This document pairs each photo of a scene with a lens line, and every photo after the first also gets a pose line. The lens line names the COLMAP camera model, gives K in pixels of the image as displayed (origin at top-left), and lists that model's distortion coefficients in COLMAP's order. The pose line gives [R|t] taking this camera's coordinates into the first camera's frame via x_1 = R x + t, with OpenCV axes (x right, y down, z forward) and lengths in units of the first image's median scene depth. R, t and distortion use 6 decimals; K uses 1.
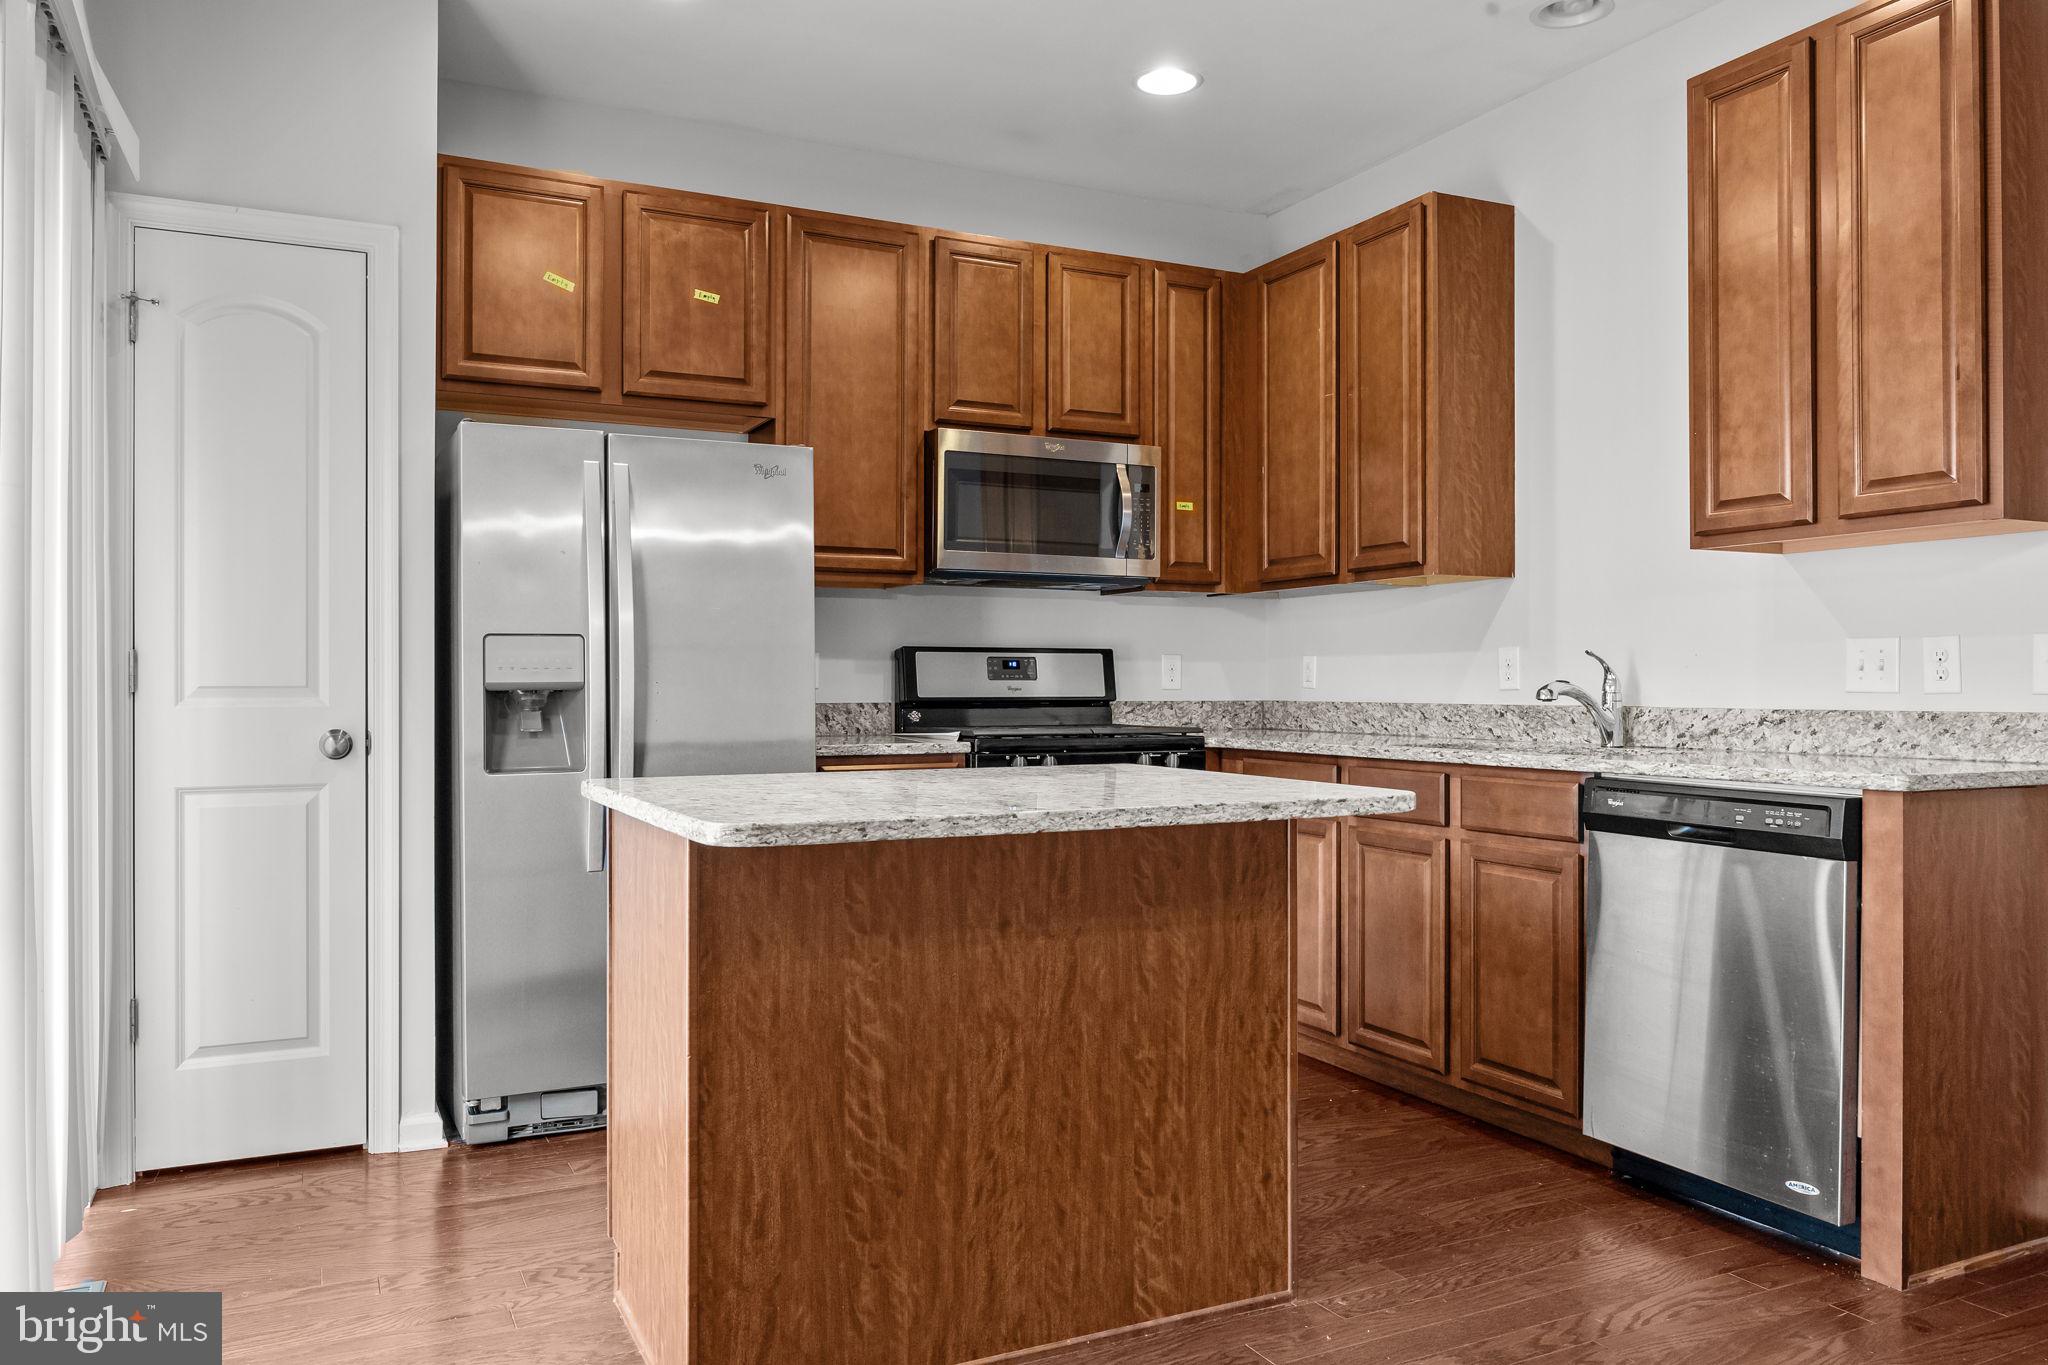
lens RADIAL K [[1464.1, 0, 1023.3], [0, 1464.1, 683.1], [0, 0, 1]] dist [-0.007276, -0.002388]
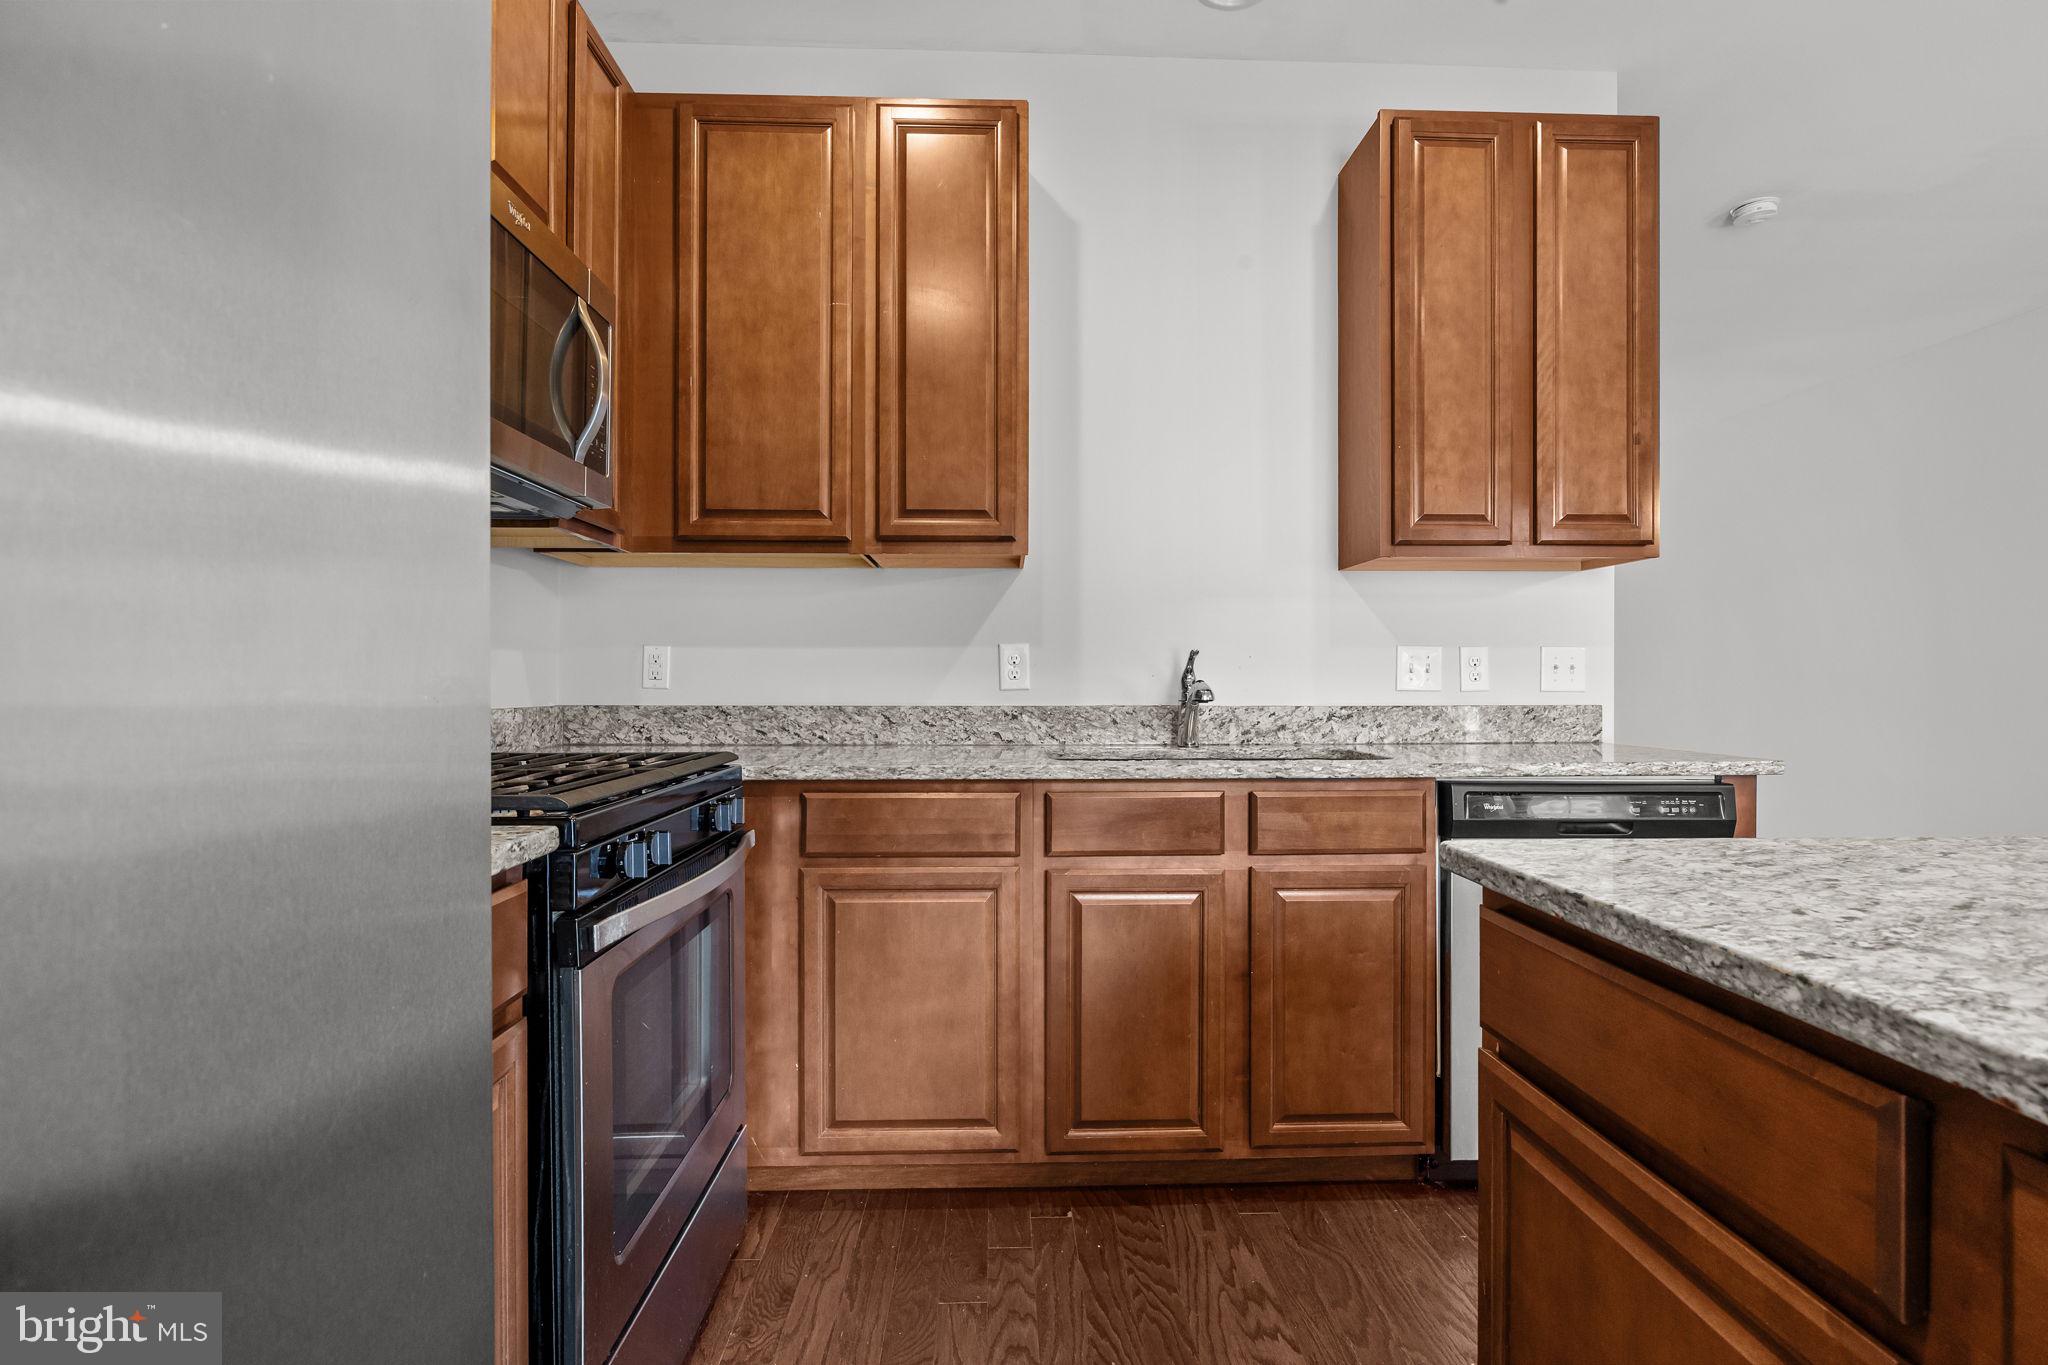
lens RADIAL K [[987.1, 0, 1029.1], [0, 987.1, 682.1], [0, 0, 1]] dist [-0.011809, -0.000466]
pose [[0.407680, -0.000116, 0.913125, -0.285483], [-0.002217, 0.999997, 0.001116, -0.000920], [-0.913122, -0.002479, 0.407679, 0.914089]]
